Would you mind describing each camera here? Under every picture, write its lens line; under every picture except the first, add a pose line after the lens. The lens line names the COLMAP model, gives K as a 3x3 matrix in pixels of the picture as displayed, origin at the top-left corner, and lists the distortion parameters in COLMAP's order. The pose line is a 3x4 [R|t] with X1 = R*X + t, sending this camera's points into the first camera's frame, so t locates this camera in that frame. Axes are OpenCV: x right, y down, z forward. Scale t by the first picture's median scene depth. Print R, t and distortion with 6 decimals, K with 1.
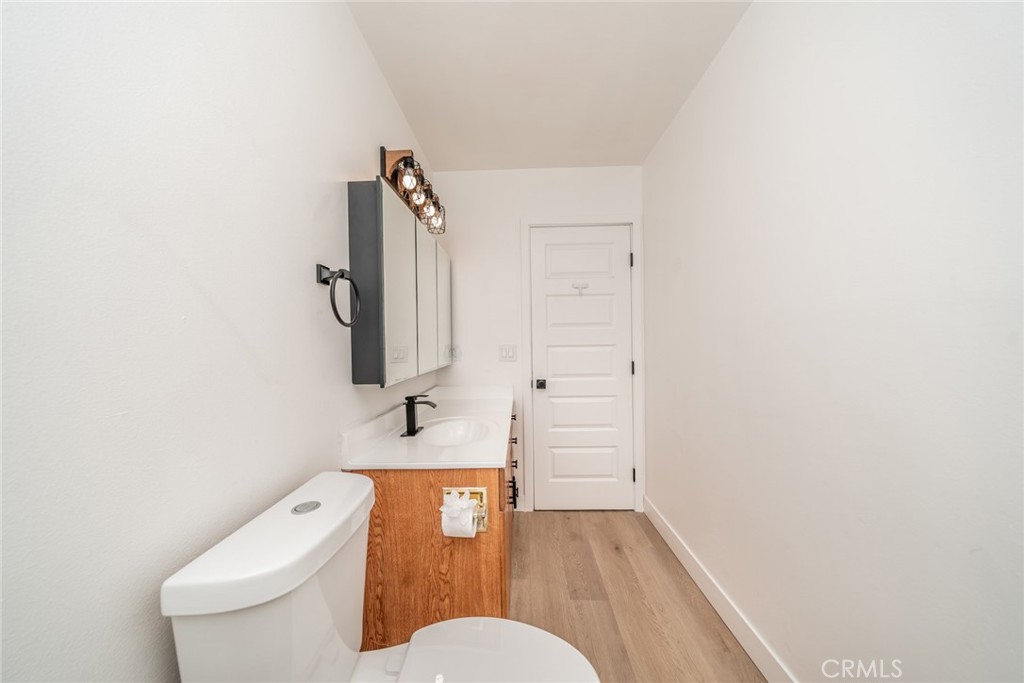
lens RADIAL K [[372.0, 0, 516.6], [0, 372.0, 375.1], [0, 0, 1]] dist [-0.000330, -0.000031]
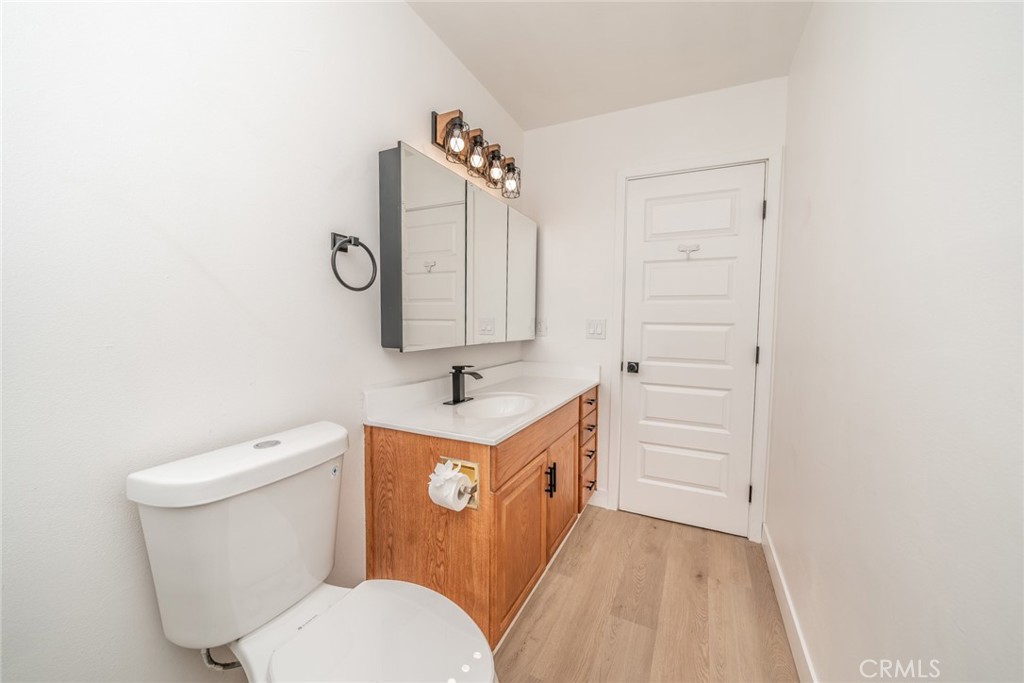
lens RADIAL K [[392.2, 0, 511.4], [0, 392.2, 375.6], [0, 0, 1]] dist [-0.001153, -0.000044]
pose [[0.911205, 0.085876, -0.402902, 0.365860], [-0.066245, 0.995848, 0.062440, 0.010561], [0.406592, -0.030206, 0.913111, 0.125616]]
